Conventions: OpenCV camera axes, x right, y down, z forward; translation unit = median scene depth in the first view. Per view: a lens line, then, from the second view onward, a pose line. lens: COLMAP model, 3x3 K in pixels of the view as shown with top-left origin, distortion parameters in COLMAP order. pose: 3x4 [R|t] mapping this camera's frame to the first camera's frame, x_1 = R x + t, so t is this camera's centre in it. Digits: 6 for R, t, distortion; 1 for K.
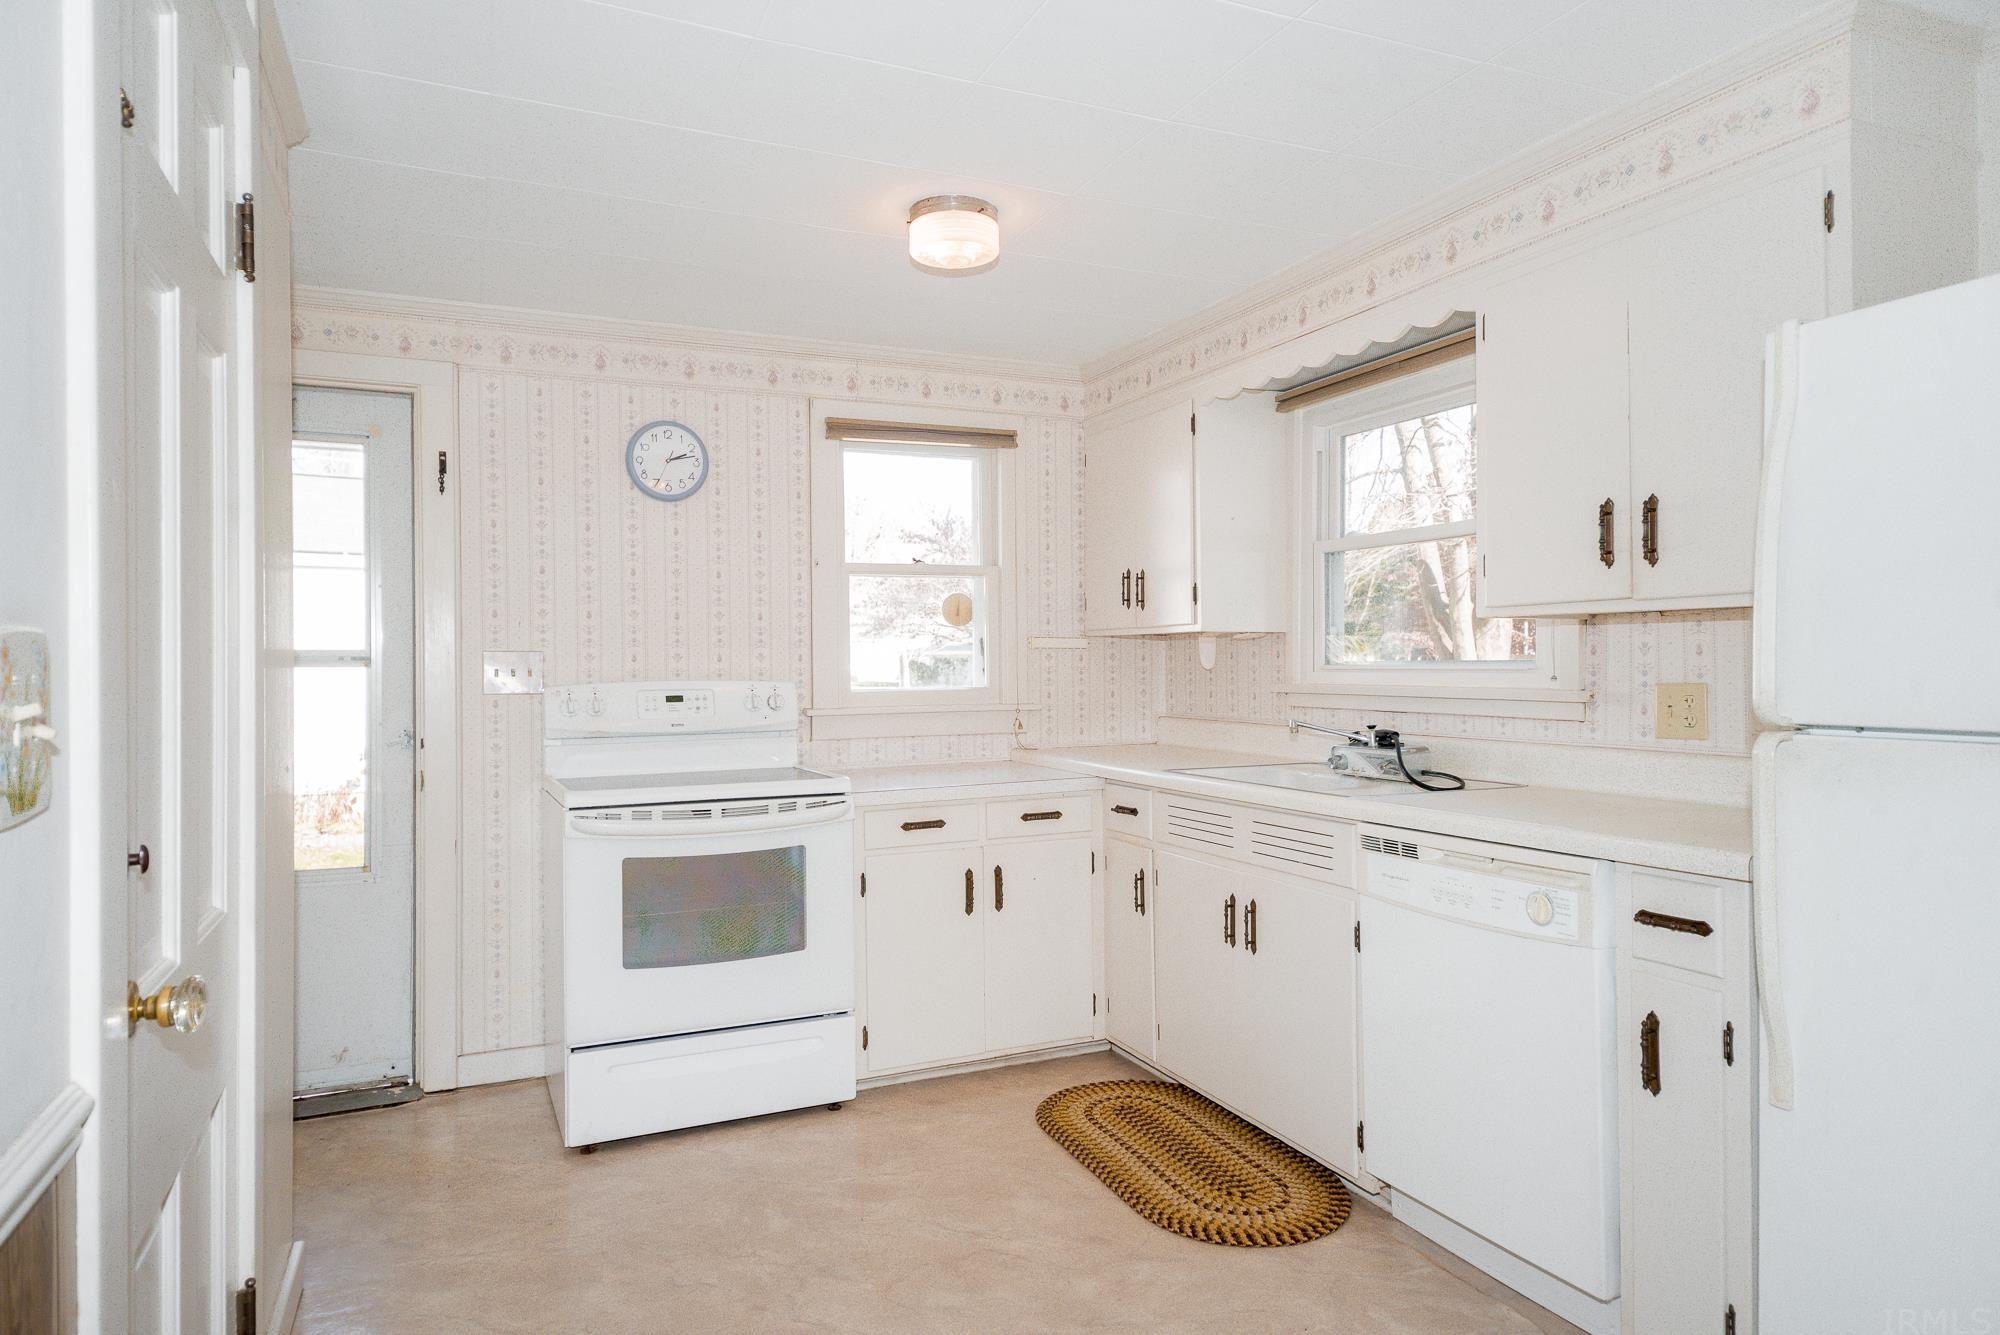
lens RADIAL K [[1290.6, 0, 1015.6], [0, 1290.6, 666.7], [0, 0, 1]] dist [0.033425, -0.010648]
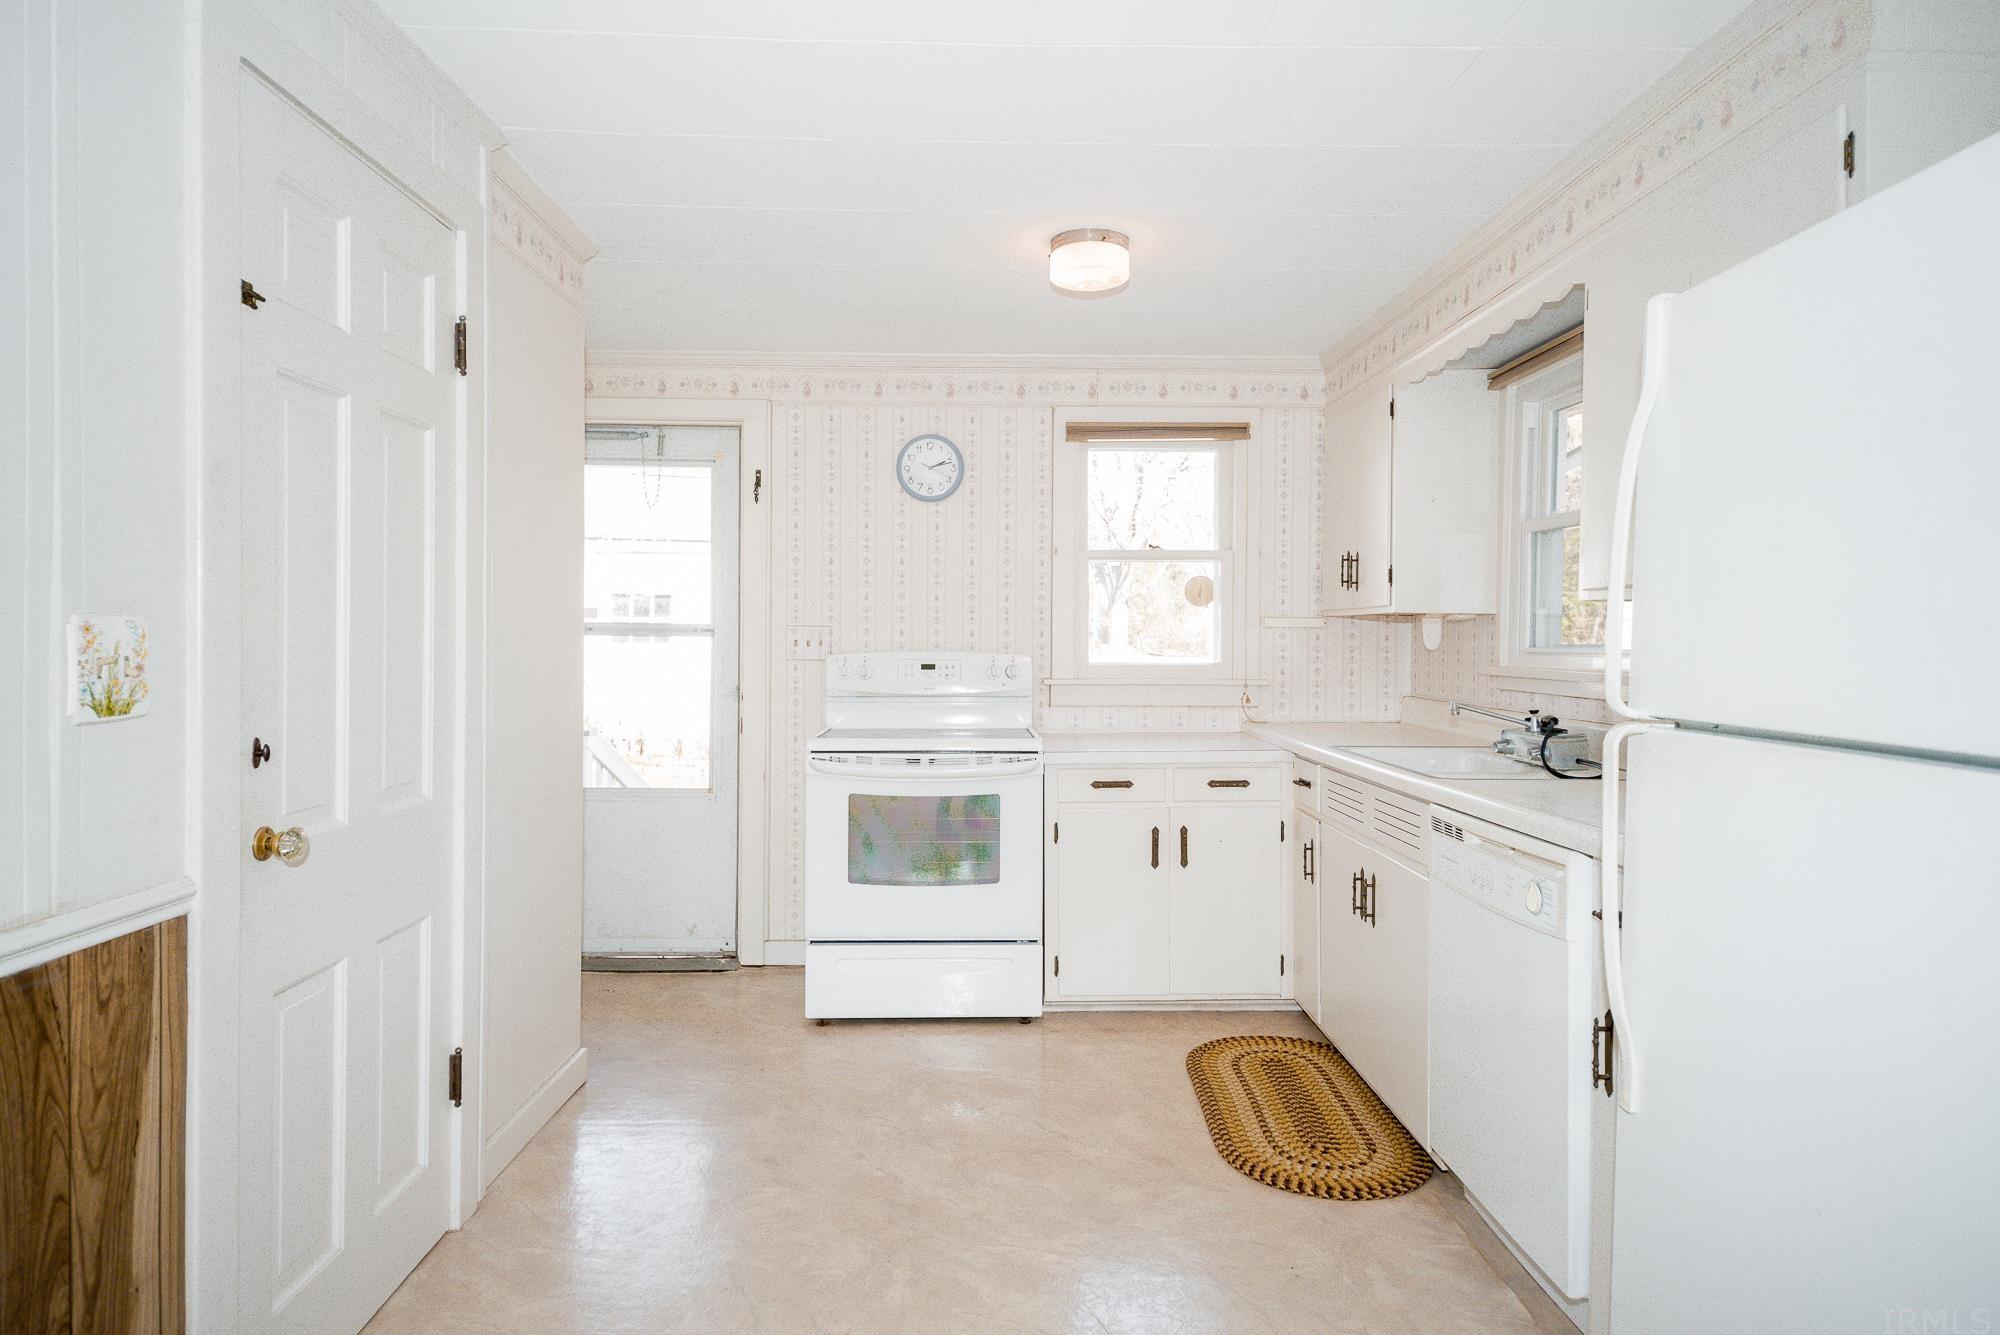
lens RADIAL K [[1210.4, 0, 958.0], [0, 1210.4, 654.6], [0, 0, 1]] dist [0.028675, -0.015661]
pose [[0.912901, 0.019231, -0.407727, 0.229541], [-0.014508, 0.999787, 0.014672, -0.003529], [0.407923, -0.007479, 0.912986, -0.014142]]
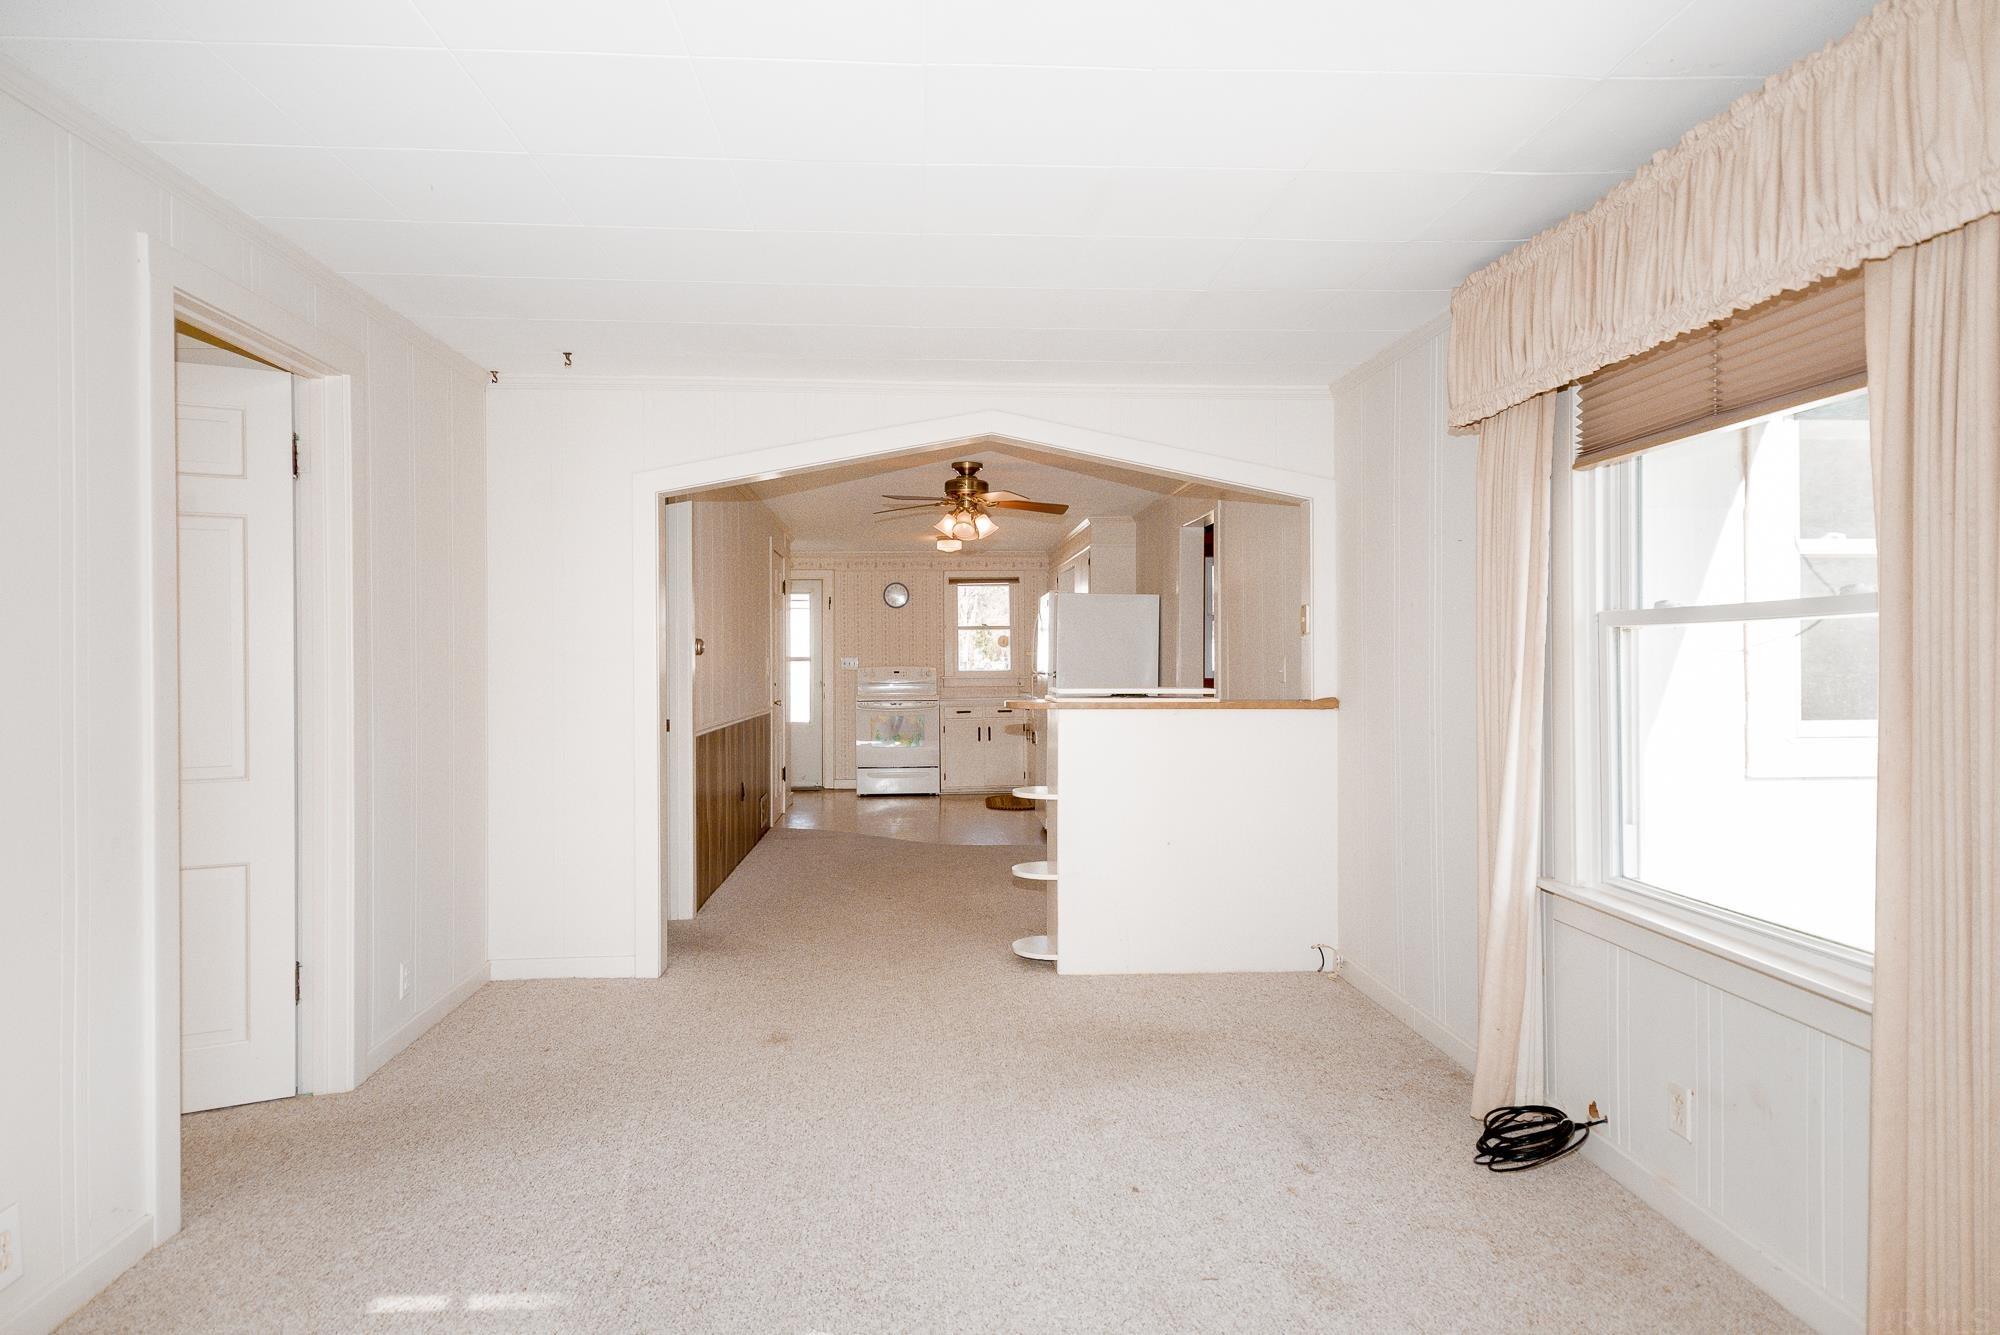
lens RADIAL K [[1210.4, 0, 991.1], [0, 1210.4, 669.9], [0, 0, 1]] dist [0.028675, -0.015661]
pose [[0.938543, 0.003206, -0.345146, 1.003239], [-0.001925, 0.999990, 0.004055, 0.007192], [0.345156, -0.003141, 0.938540, -1.742586]]
